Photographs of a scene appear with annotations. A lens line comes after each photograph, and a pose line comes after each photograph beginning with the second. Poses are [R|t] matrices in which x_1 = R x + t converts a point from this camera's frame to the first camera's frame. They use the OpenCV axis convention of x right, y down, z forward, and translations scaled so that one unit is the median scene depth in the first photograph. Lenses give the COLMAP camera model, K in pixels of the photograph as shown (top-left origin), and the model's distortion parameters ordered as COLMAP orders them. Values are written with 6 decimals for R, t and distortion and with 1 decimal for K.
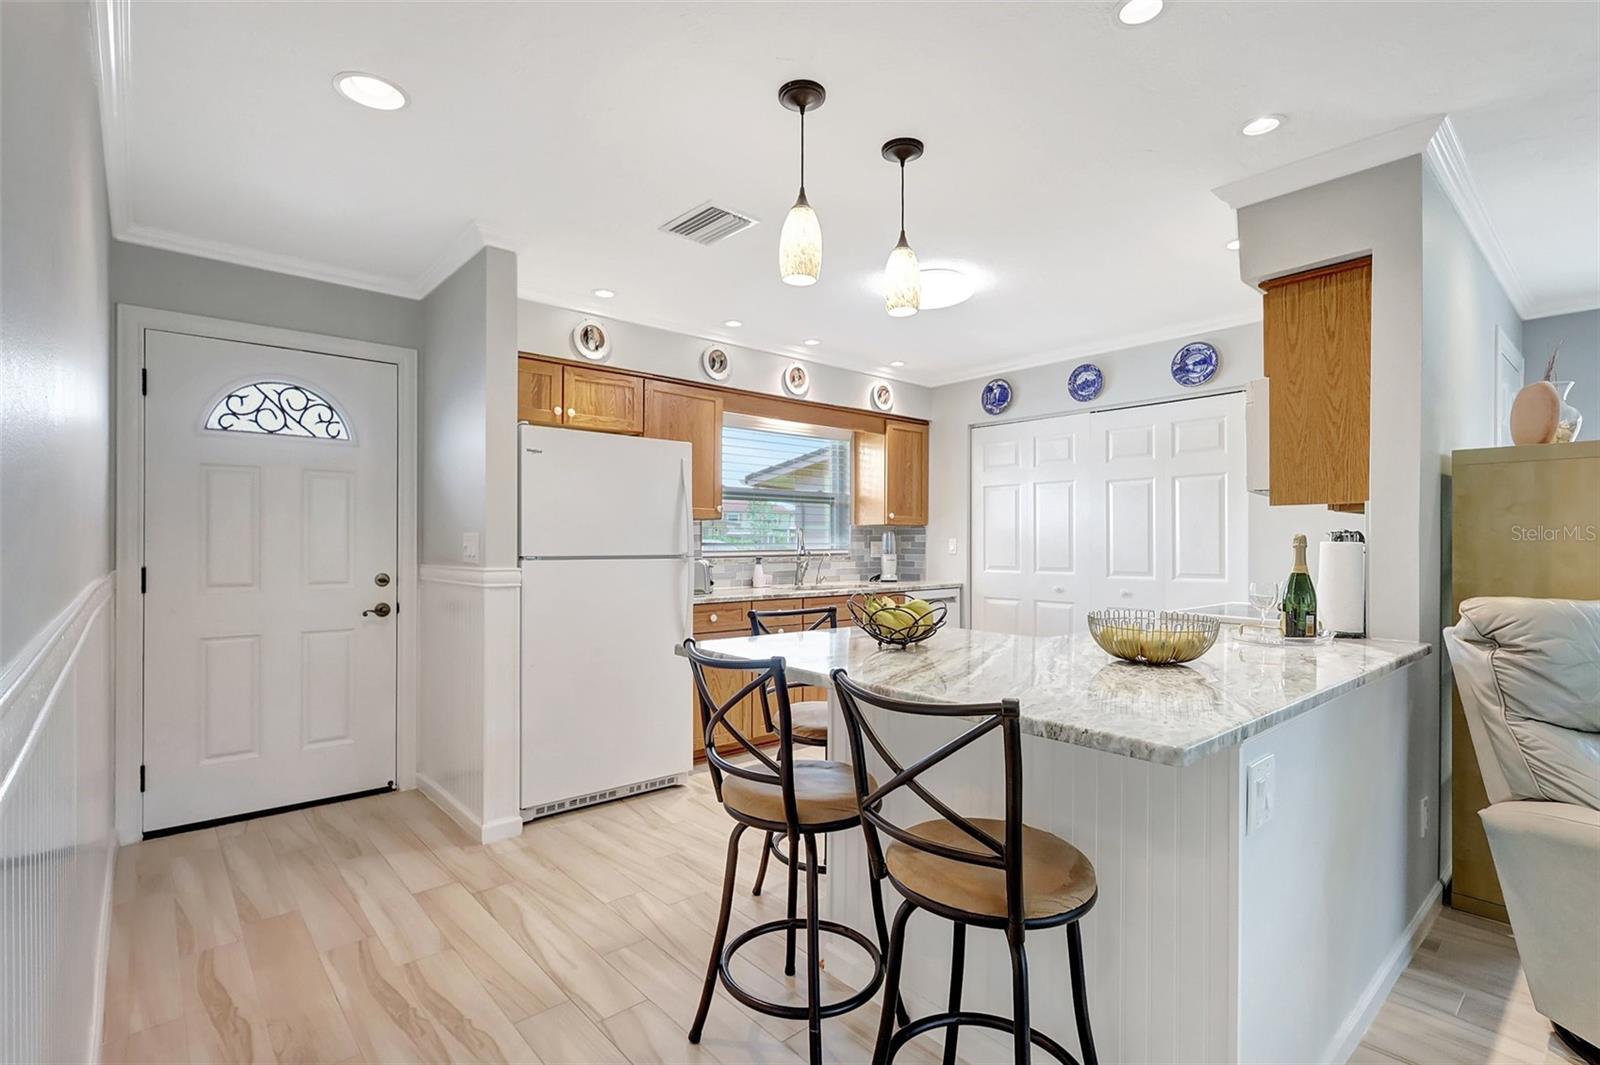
lens RADIAL K [[743.4, 0, 782.4], [0, 743.4, 540.1], [0, 0, 1]] dist [0.003276, 0.000703]
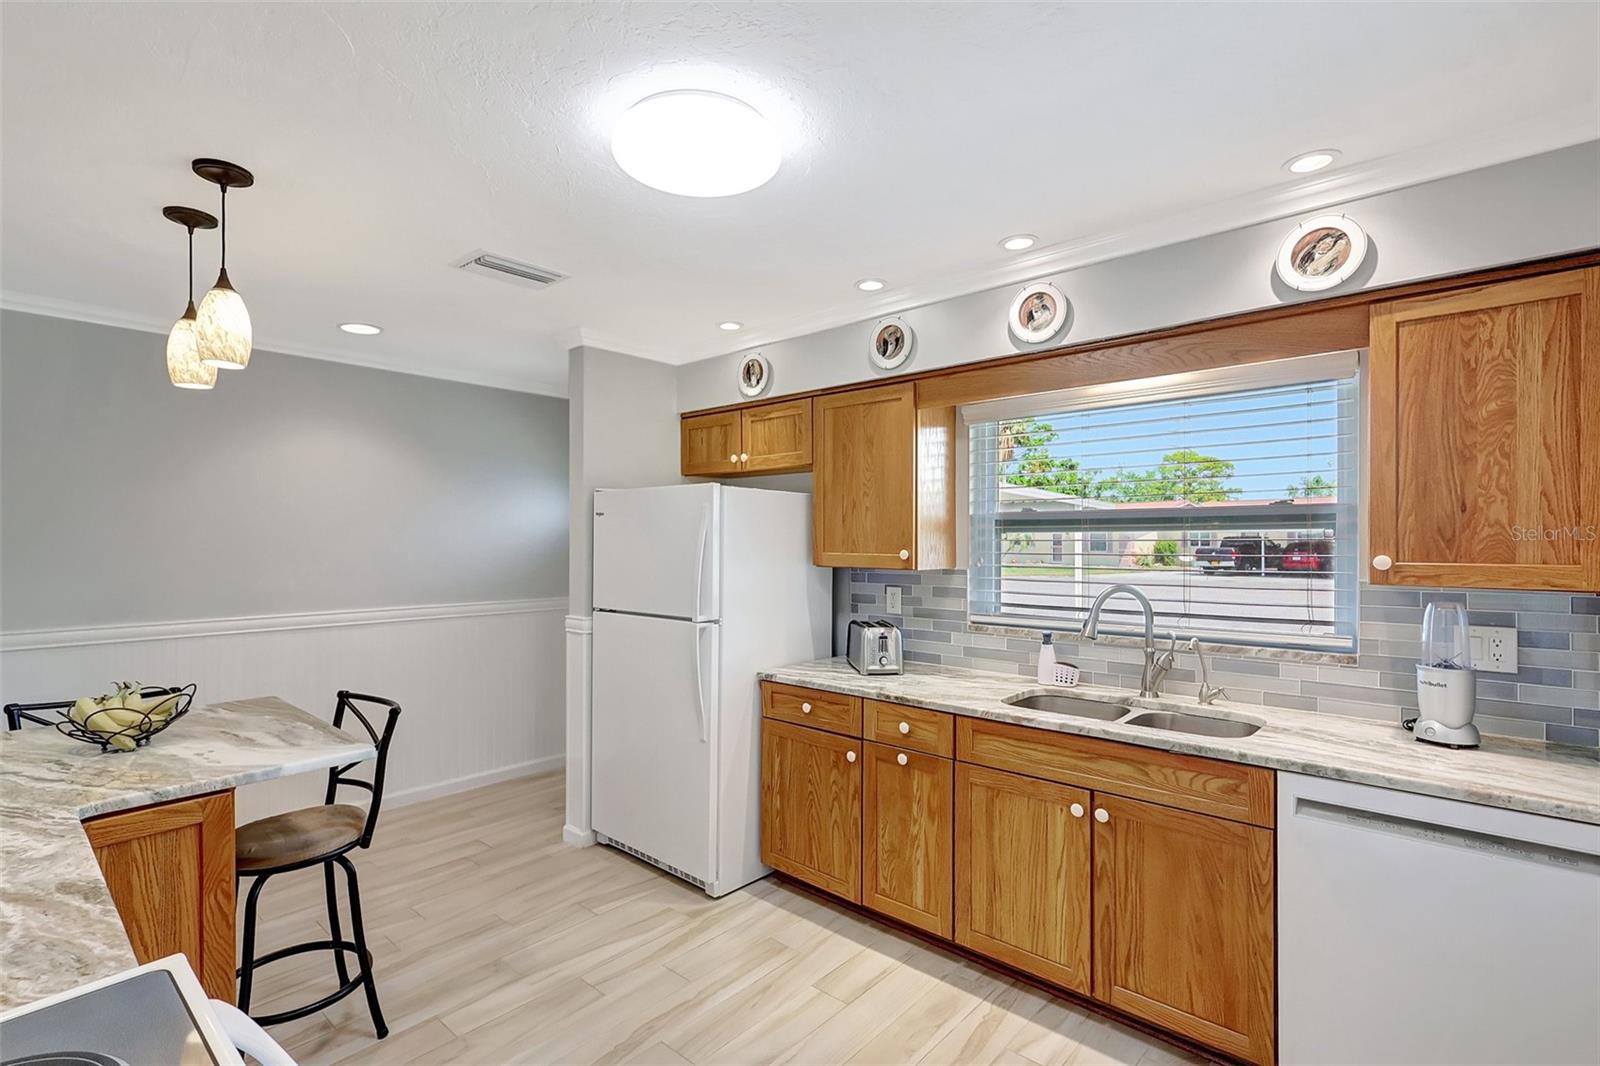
lens RADIAL K [[747.9, 0, 802.6], [0, 747.9, 538.3], [0, 0, 1]] dist [0.004333, 0.001063]
pose [[0.136960, -0.007303, -0.990550, 0.675730], [0.003635, 0.999970, -0.006870, -0.060868], [0.990570, -0.002660, 0.136982, 0.942745]]
